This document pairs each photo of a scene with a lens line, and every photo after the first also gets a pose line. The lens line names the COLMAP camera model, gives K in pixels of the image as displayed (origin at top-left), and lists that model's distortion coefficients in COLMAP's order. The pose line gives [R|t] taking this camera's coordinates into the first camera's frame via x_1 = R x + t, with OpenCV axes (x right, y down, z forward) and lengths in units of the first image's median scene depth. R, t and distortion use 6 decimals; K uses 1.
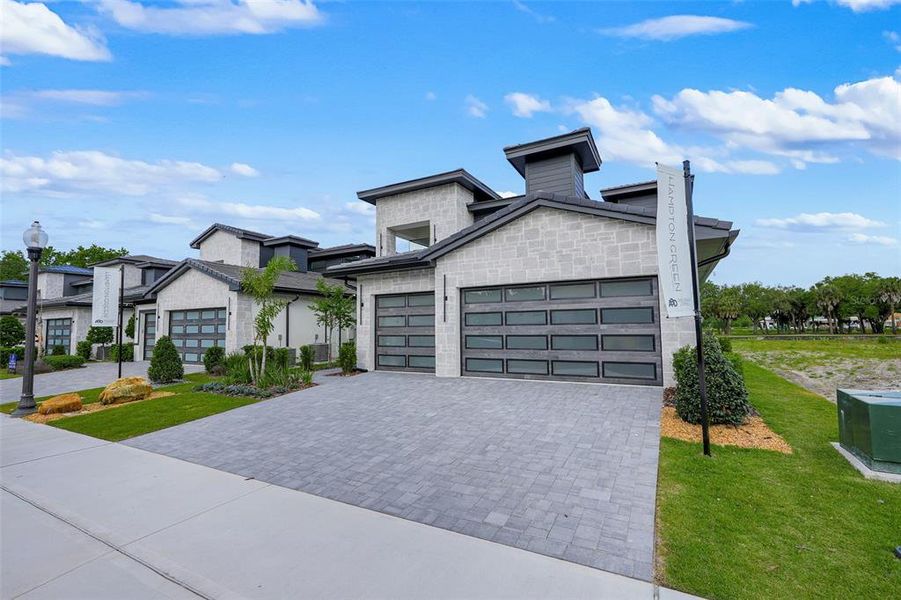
lens RADIAL K [[400.2, 0, 453.0], [0, 400.2, 300.2], [0, 0, 1]] dist [-0.002078, -0.000020]
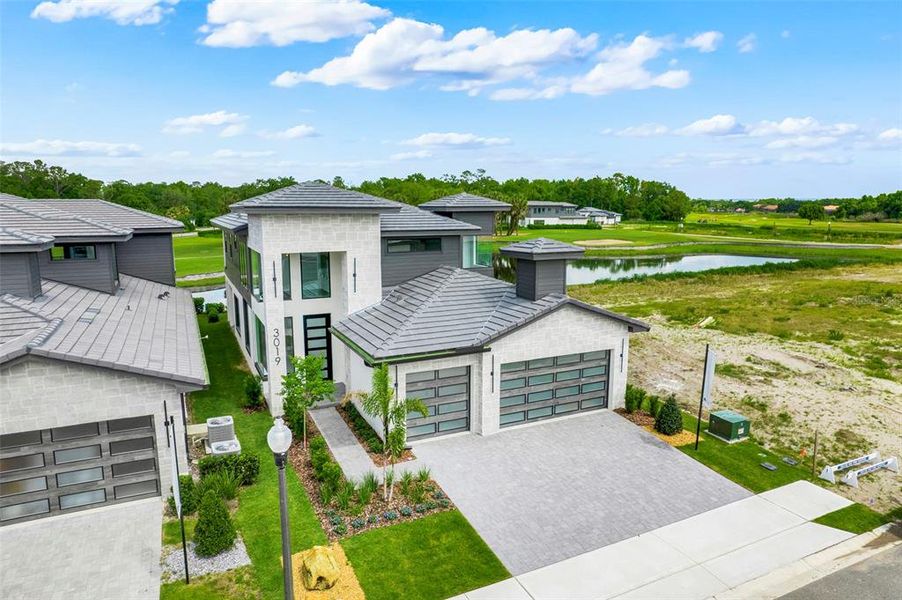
lens RADIAL K [[576.4, 0, 453.6], [0, 576.4, 316.9], [0, 0, 1]] dist [-0.036047, -0.000754]
pose [[0.572746, -0.141606, 0.807409, -1.503111], [-0.068802, 0.973187, 0.219486, -0.558830], [-0.816841, -0.181261, 0.547646, 0.181357]]
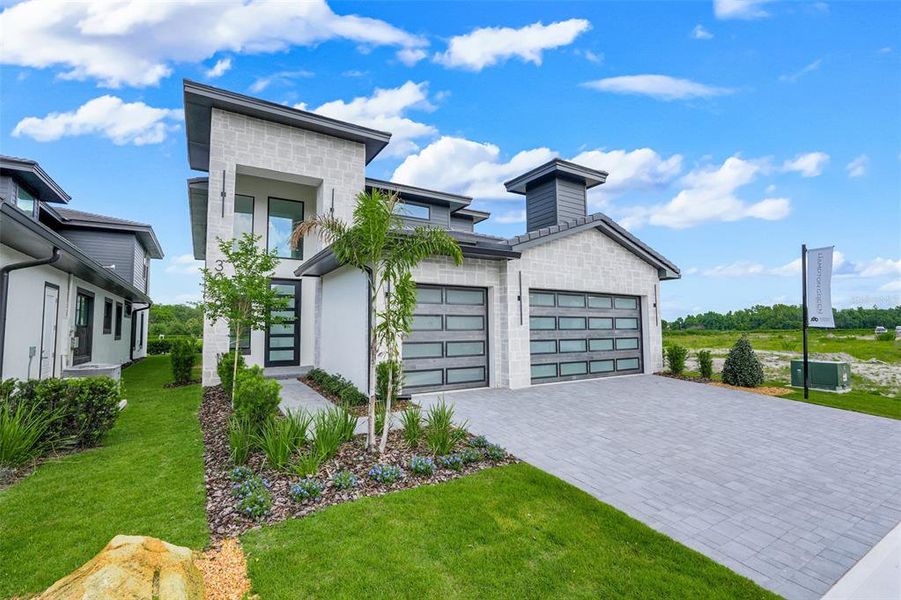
lens RADIAL K [[406.1, 0, 452.6], [0, 406.1, 303.5], [0, 0, 1]] dist [-0.002982, -0.000478]
pose [[0.483862, 0.069781, 0.872358, -0.888652], [-0.059383, 0.997136, -0.046824, 0.058882], [-0.873127, -0.029147, 0.486620, 0.714669]]
